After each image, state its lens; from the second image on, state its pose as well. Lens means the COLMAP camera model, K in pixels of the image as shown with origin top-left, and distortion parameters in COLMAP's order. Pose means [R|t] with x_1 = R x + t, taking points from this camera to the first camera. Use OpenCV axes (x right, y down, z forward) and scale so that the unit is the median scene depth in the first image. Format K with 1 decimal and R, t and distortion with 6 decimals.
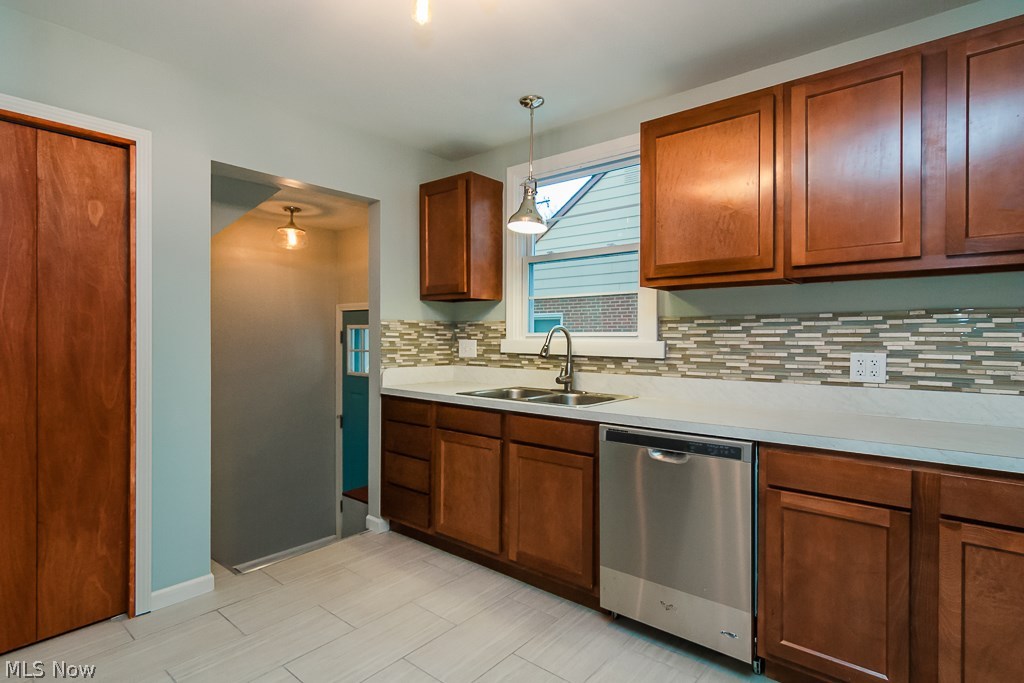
lens RADIAL K [[526.5, 0, 511.3], [0, 526.5, 342.4], [0, 0, 1]] dist [0.021373, 0.000912]
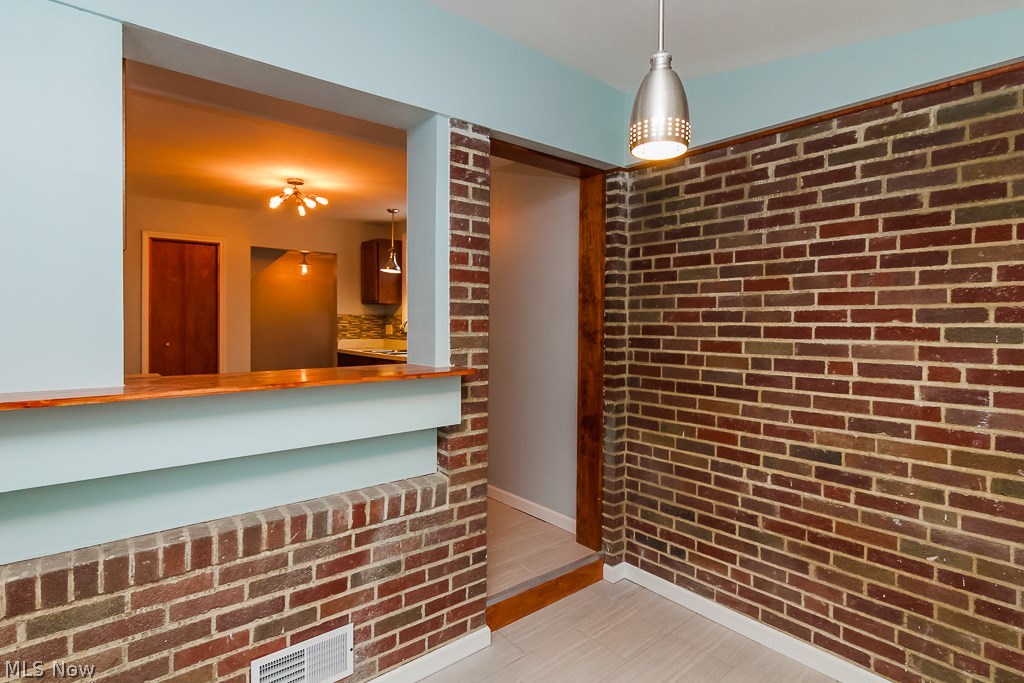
lens RADIAL K [[526.5, 0, 511.9], [0, 526.5, 333.7], [0, 0, 1]] dist [0.021373, 0.000912]
pose [[0.985239, 0.007917, -0.171003, 0.700718], [-0.005682, 0.999892, 0.013554, -0.001994], [0.171092, -0.012383, 0.985177, -0.792031]]
